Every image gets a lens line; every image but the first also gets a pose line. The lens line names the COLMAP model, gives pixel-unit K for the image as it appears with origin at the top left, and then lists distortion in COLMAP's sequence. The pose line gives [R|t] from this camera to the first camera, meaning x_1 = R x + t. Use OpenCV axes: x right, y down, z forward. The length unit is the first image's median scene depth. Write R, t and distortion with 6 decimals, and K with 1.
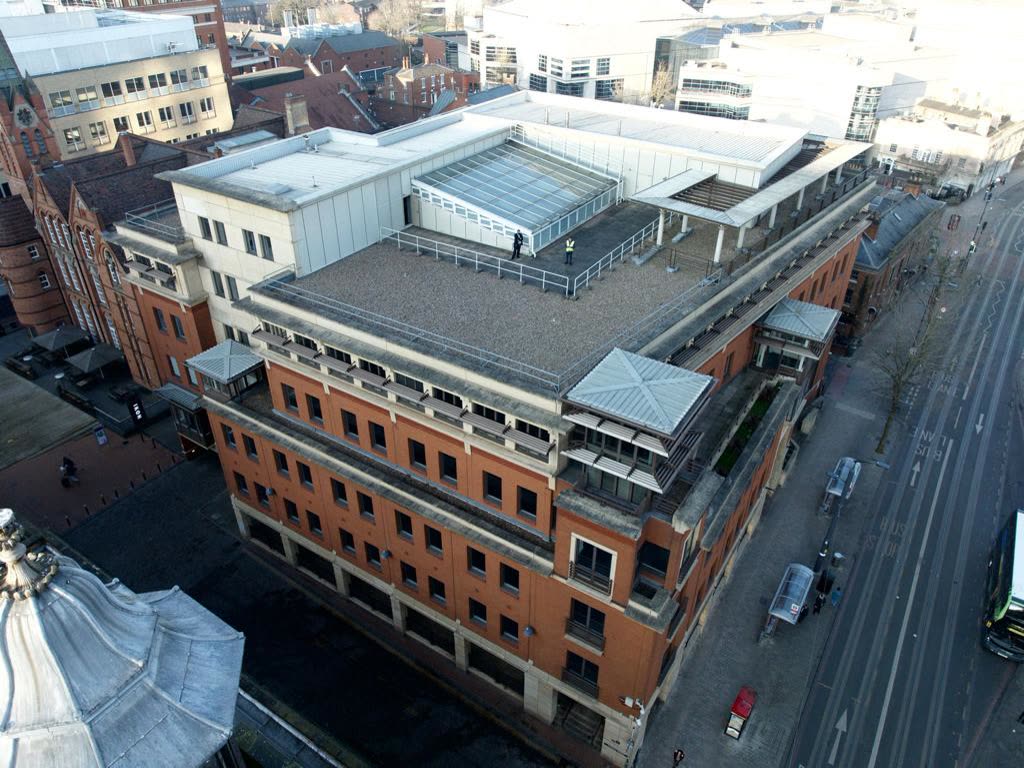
lens RADIAL K [[722.2, 0, 512.0], [0, 722.2, 384.0], [0, 0, 1]] dist [-0.044108, 0.005997]
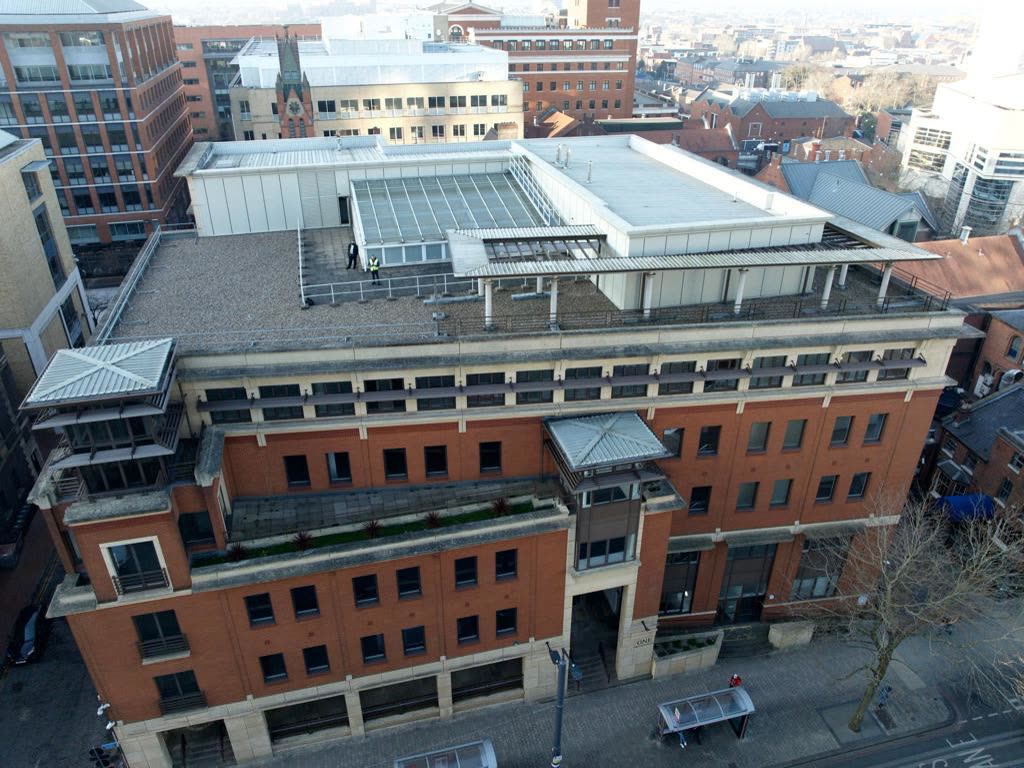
lens RADIAL K [[722.2, 0, 512.0], [0, 722.2, 384.0], [0, 0, 1]] dist [-0.044108, 0.005997]
pose [[0.744402, 0.316230, -0.588102, 0.469314], [-0.363851, 0.930604, 0.039847, -0.082429], [0.559891, 0.184320, 0.807804, 0.199424]]
